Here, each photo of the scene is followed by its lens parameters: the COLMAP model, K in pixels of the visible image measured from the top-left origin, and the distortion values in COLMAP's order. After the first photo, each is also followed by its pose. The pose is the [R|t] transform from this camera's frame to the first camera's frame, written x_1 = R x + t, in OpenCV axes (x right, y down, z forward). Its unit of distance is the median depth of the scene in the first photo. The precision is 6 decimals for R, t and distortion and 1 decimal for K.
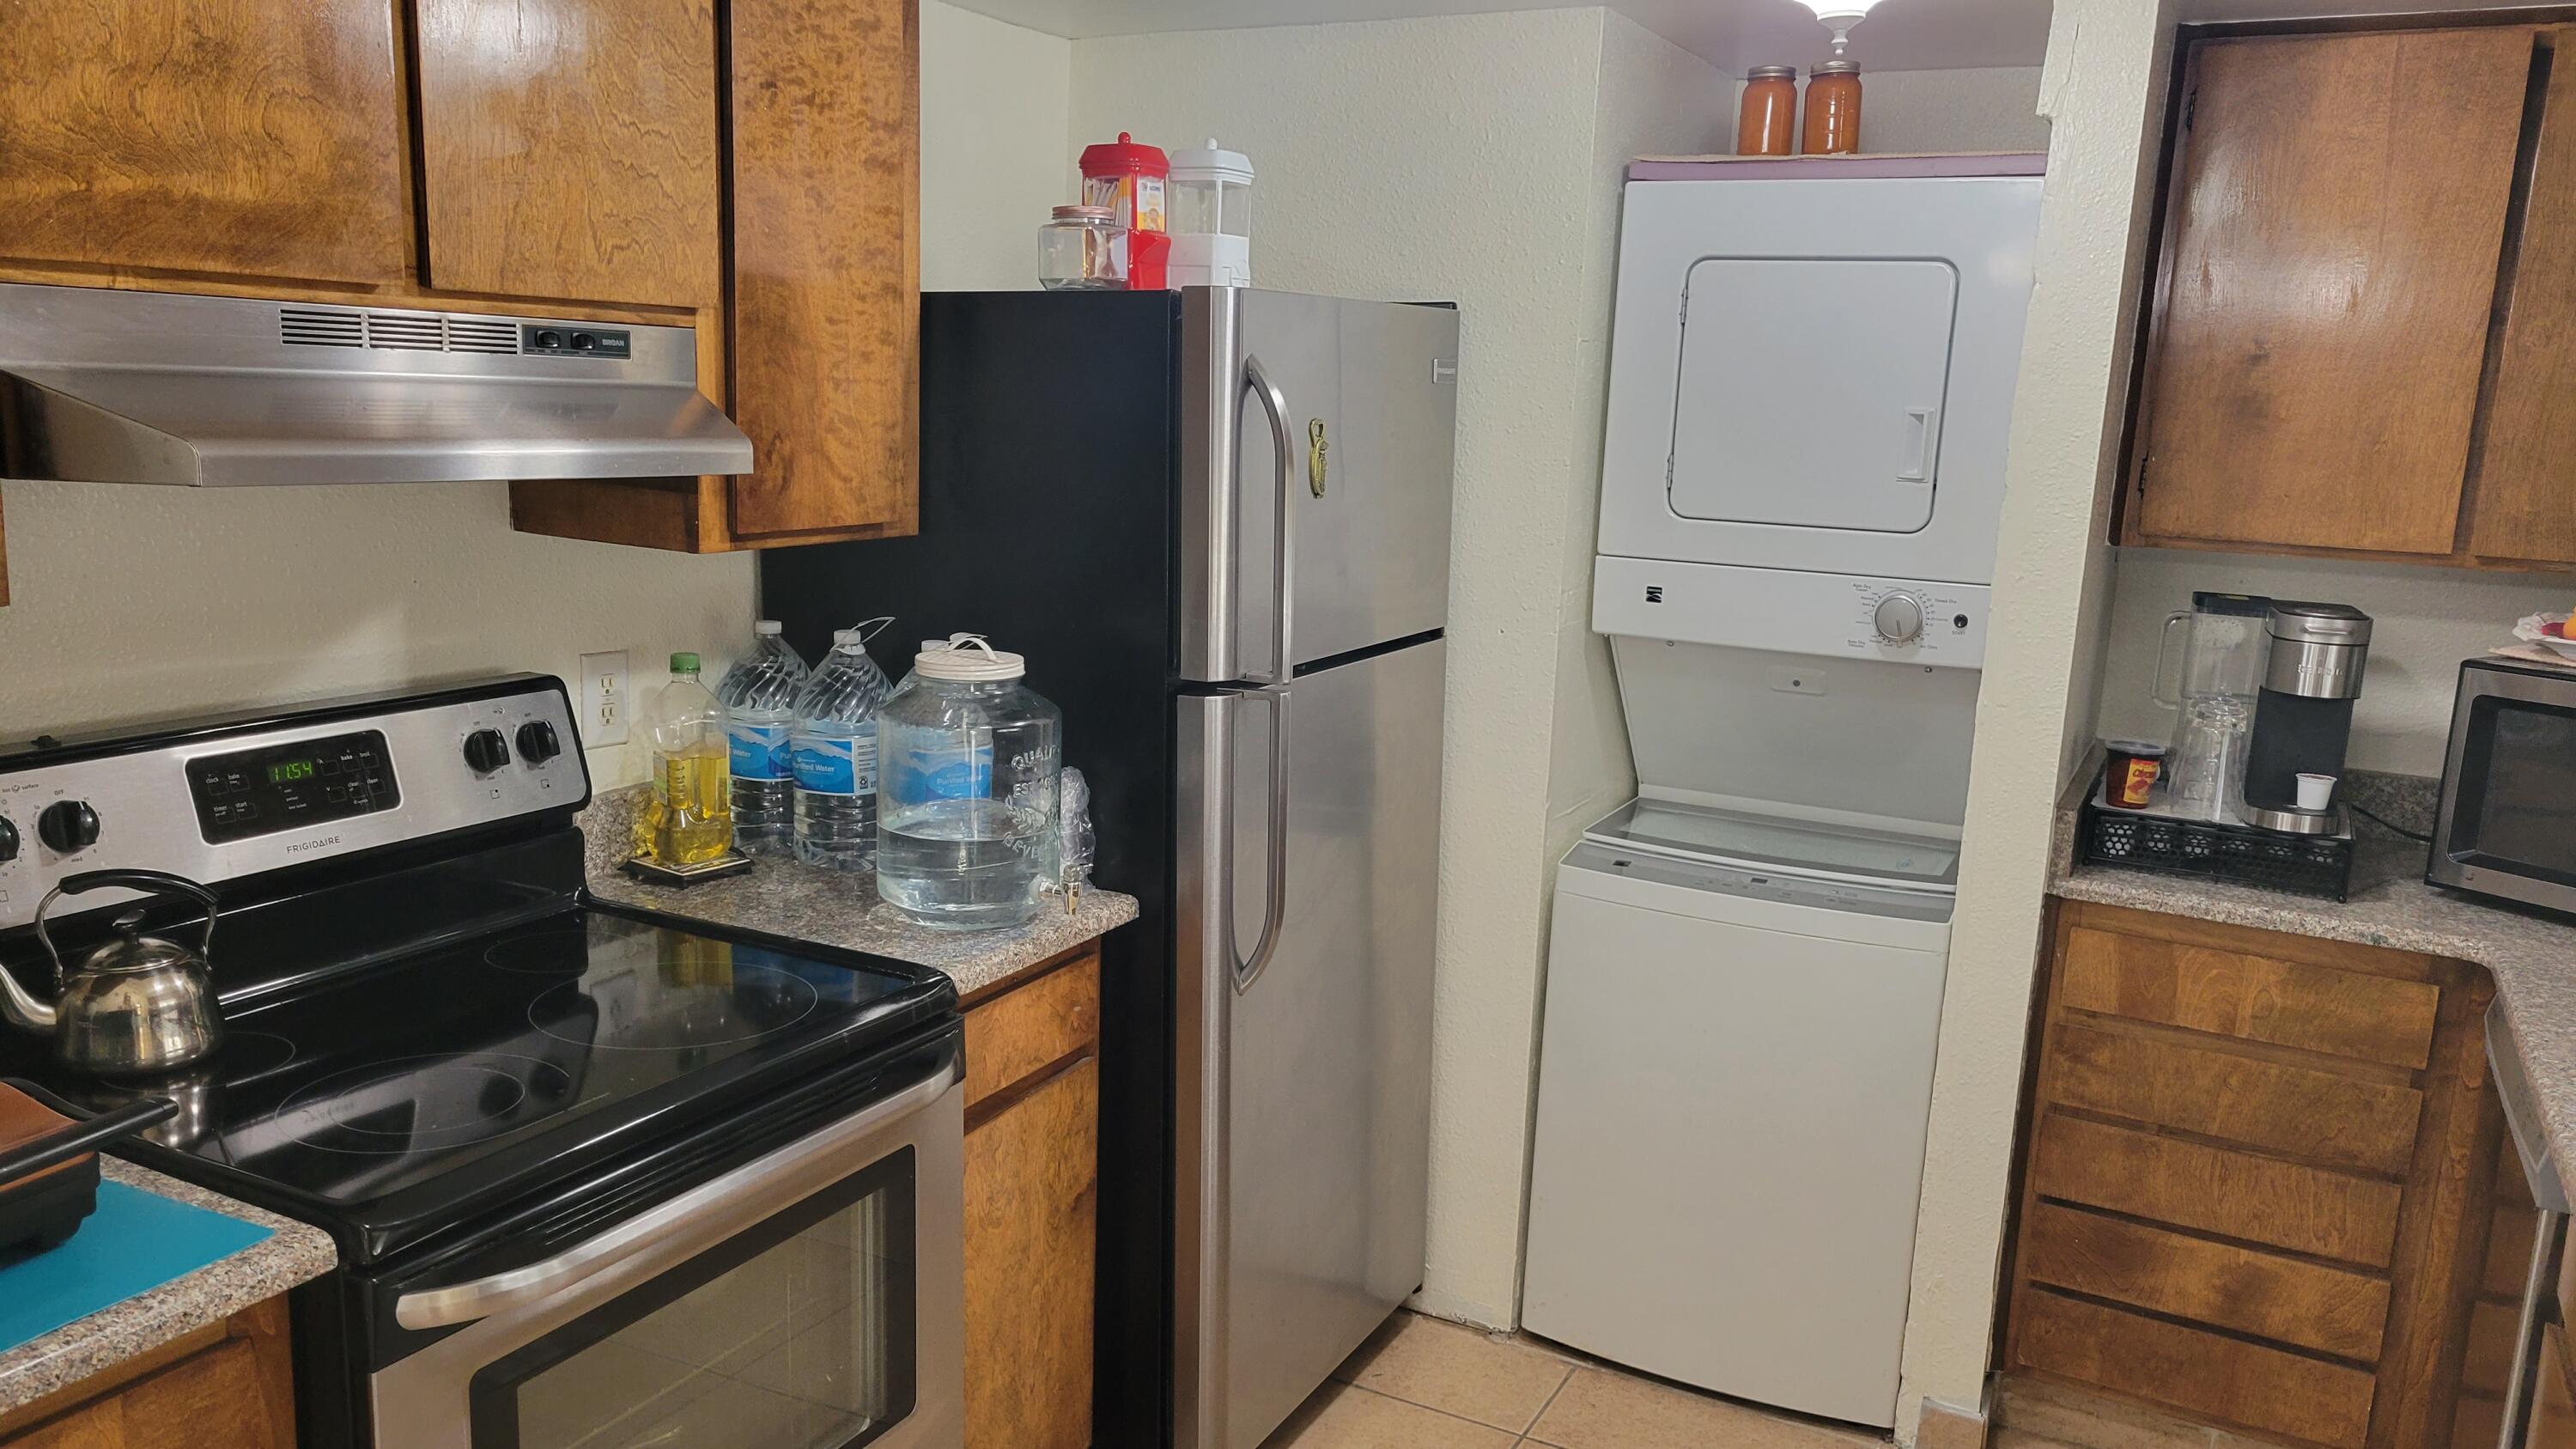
lens RADIAL K [[1894.0, 0, 1290.9], [0, 1894.0, 733.0], [0, 0, 1]] dist [0.038876, -0.025227]
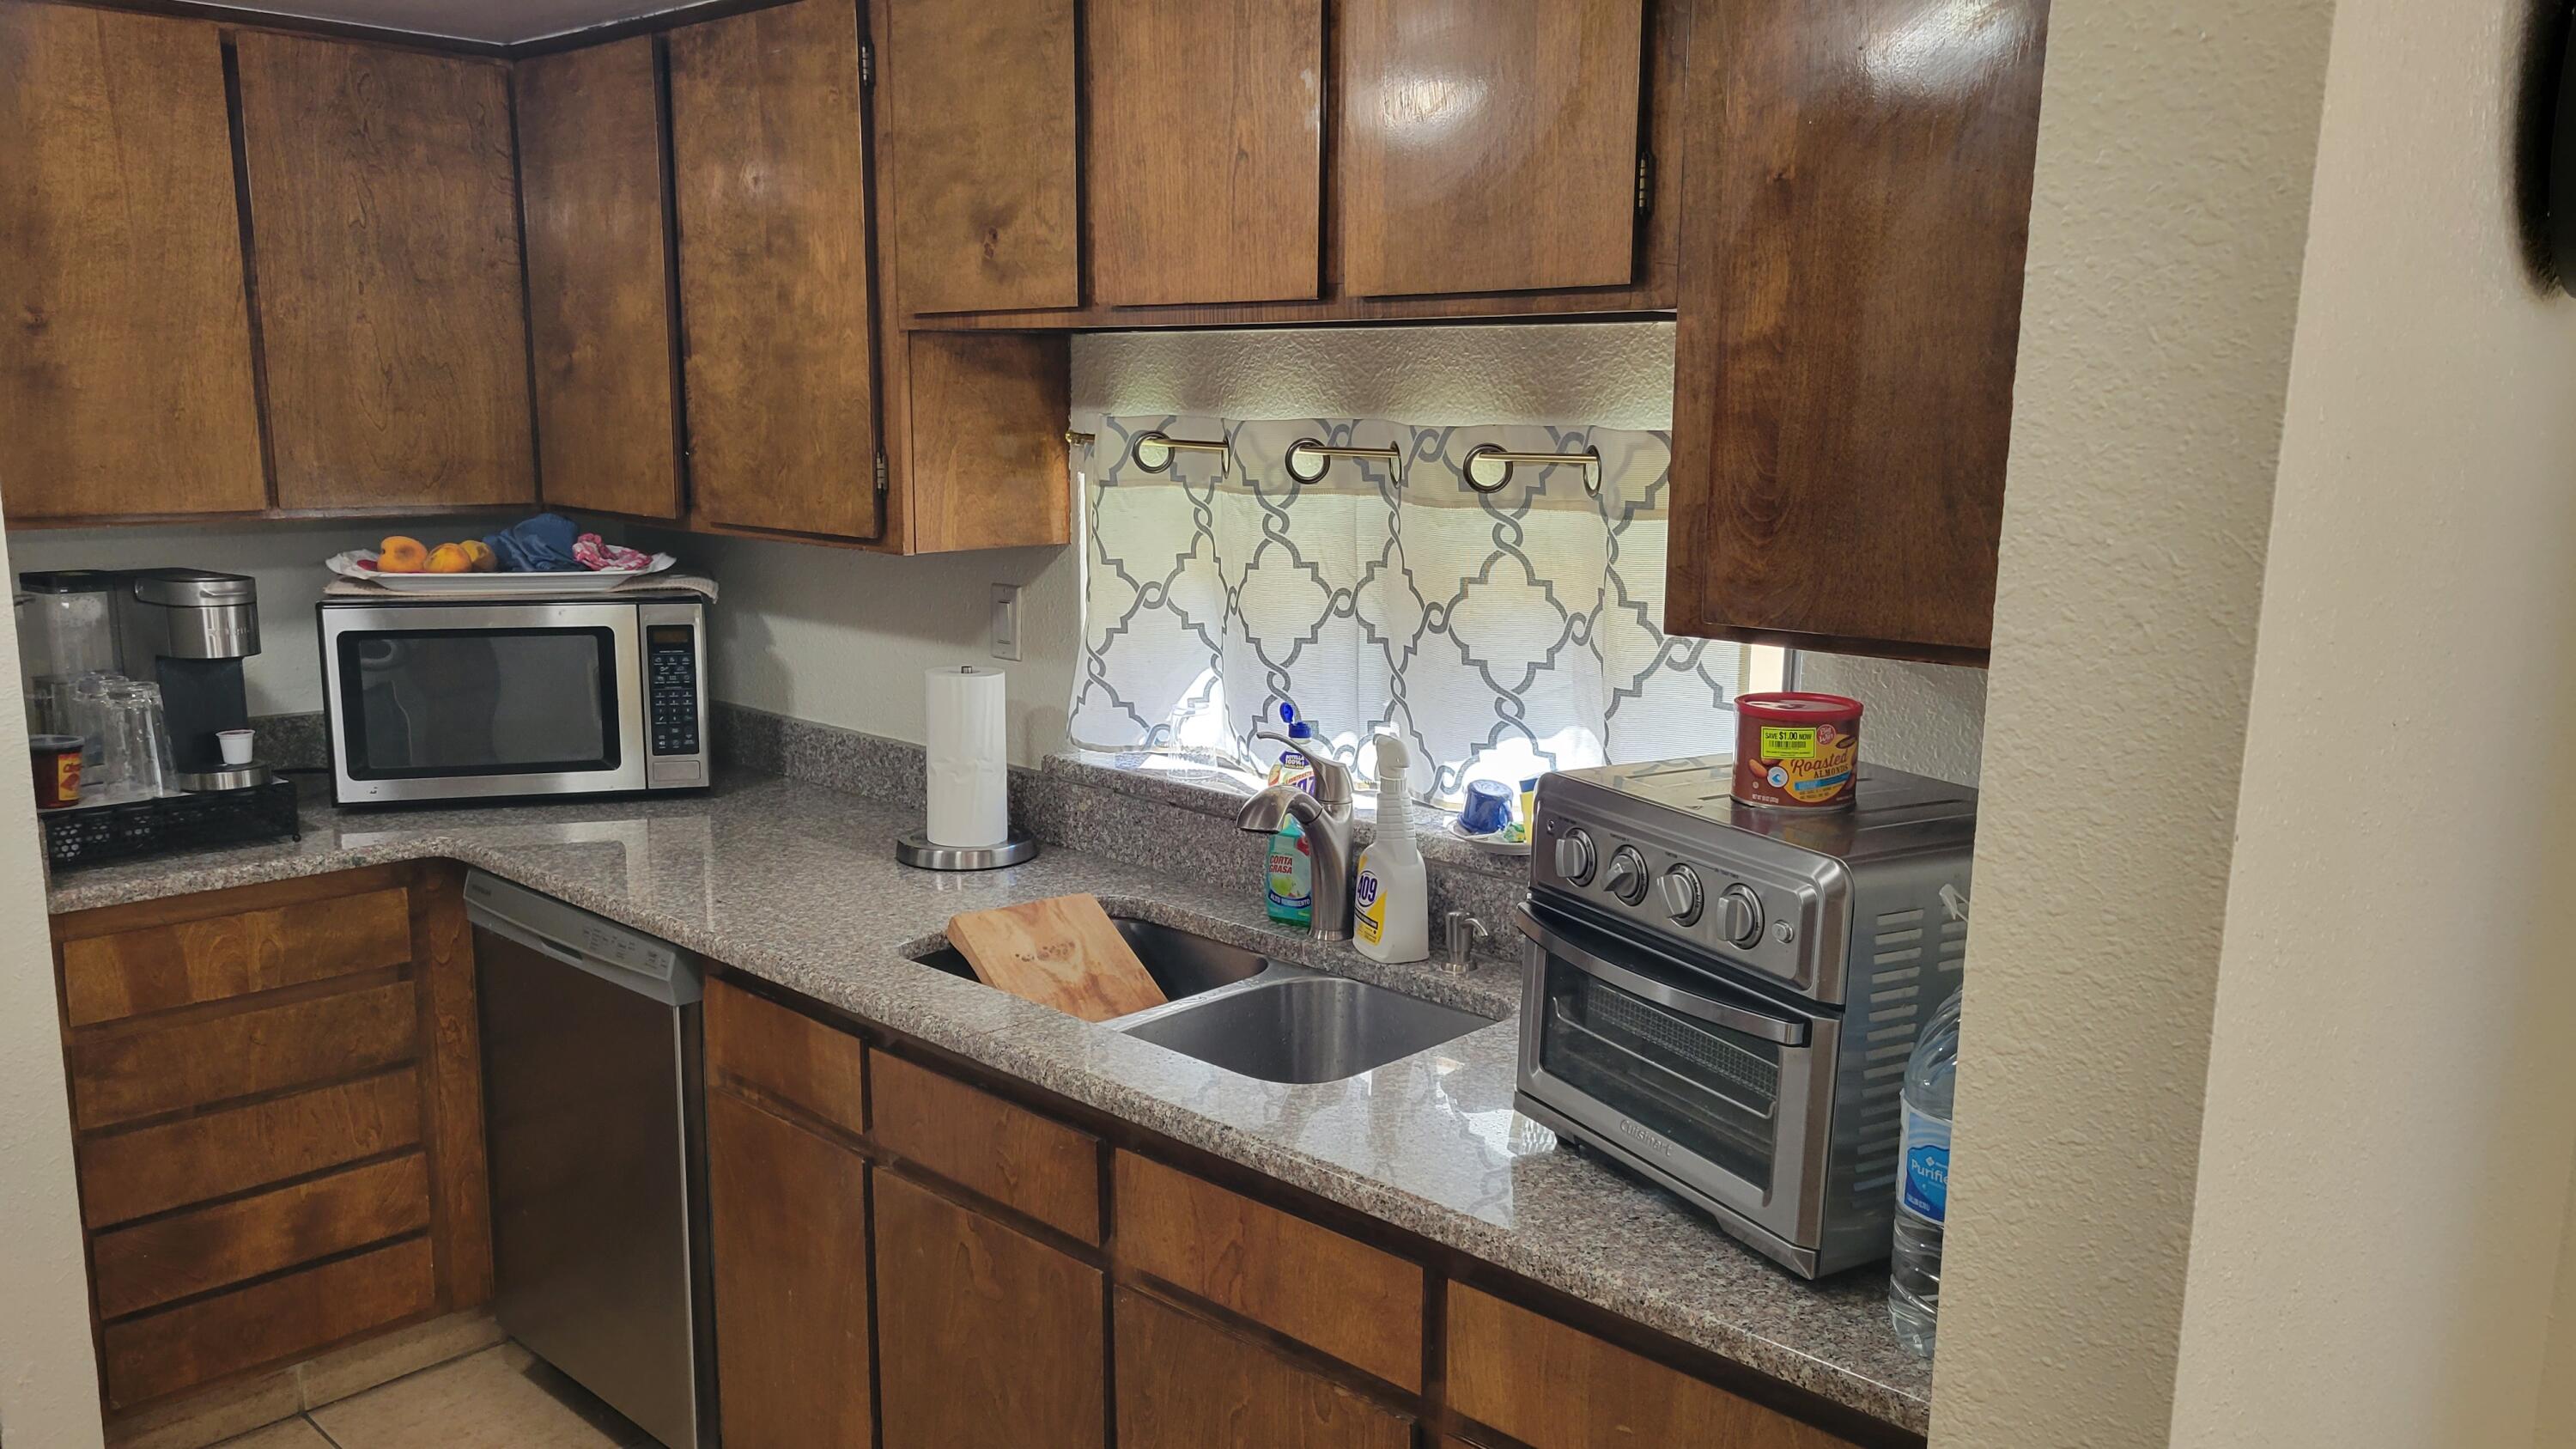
lens RADIAL K [[1894.0, 0, 1289.7], [0, 1894.0, 732.3], [0, 0, 1]] dist [0.038876, -0.025227]
pose [[0.282402, -0.204360, 0.937276, -0.281843], [0.173375, 0.971829, 0.159656, -0.044565], [-0.943499, 0.117413, 0.309877, 0.134391]]
